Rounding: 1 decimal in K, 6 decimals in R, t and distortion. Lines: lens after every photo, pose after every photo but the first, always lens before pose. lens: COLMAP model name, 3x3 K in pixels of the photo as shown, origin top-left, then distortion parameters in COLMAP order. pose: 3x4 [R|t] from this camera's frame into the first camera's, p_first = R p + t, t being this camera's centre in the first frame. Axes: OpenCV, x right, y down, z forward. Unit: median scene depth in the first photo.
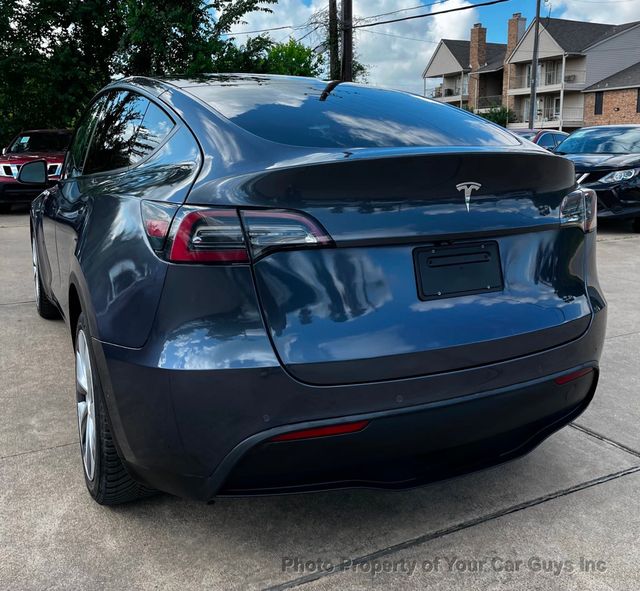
lens RADIAL K [[641.6, 0, 321.4], [0, 641.6, 252.2], [0, 0, 1]] dist [0.020723, 0.000000]
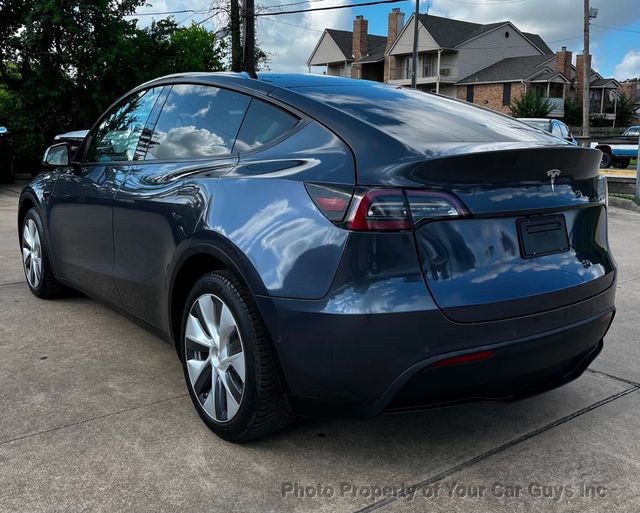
lens RADIAL K [[639.6, 0, 326.3], [0, 639.6, 230.4], [0, 0, 1]] dist [0.022498, 0.000000]
pose [[0.981738, -0.008571, 0.190045, -0.228433], [0.010342, 0.999912, -0.008328, 0.010858], [-0.189957, 0.010142, 0.981740, -0.103128]]
